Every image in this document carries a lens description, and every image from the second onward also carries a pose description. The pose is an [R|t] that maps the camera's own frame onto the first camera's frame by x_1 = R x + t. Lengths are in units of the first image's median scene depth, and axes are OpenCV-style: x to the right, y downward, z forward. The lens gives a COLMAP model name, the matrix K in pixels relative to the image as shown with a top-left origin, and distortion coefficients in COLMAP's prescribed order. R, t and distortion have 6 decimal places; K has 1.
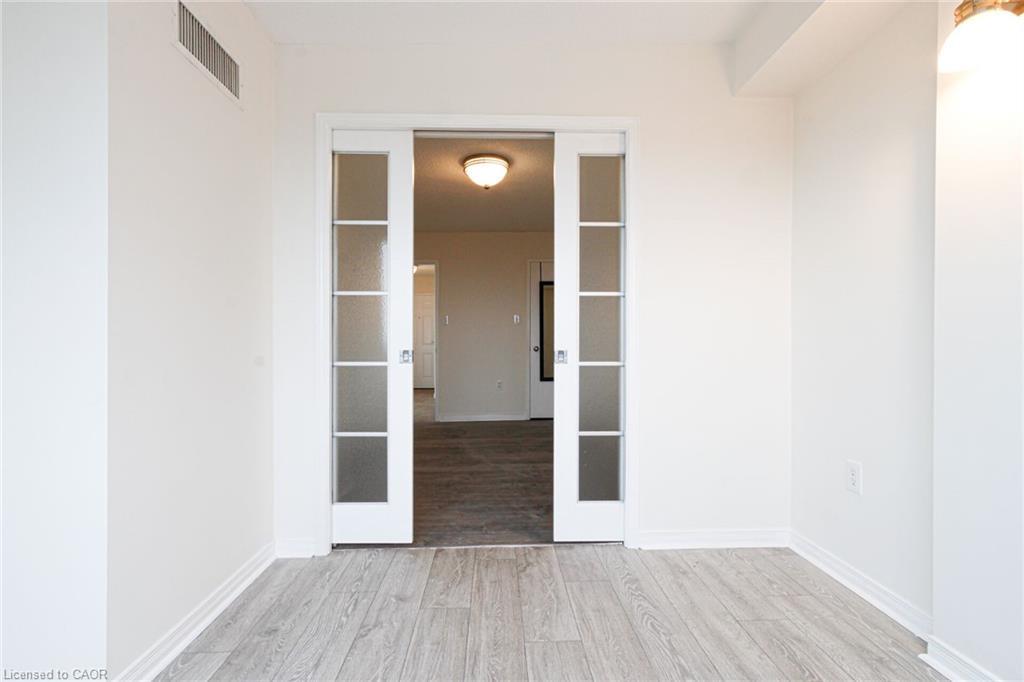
lens RADIAL K [[490.4, 0, 512.0], [0, 490.4, 341.0], [0, 0, 1]] dist [0.028955, 0.000051]
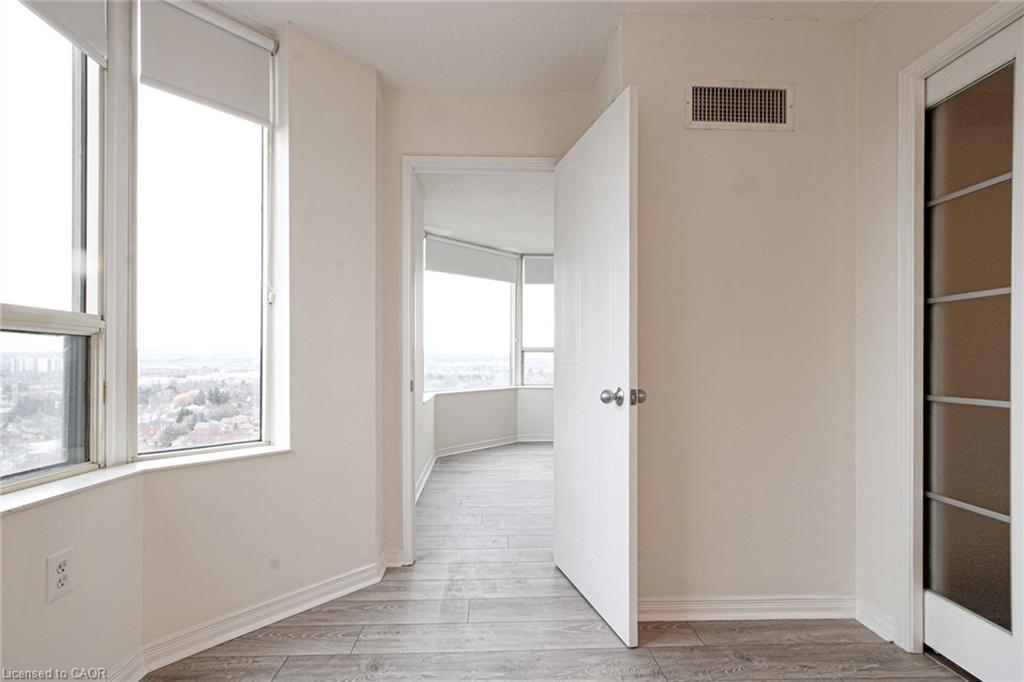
lens RADIAL K [[504.2, 0, 511.8], [0, 504.2, 345.0], [0, 0, 1]] dist [0.030560, 0.000040]
pose [[0.020302, -0.024802, -0.999486, 0.465080], [0.000873, 0.999692, -0.024790, -0.013697], [0.999794, -0.000370, 0.020317, 0.438364]]
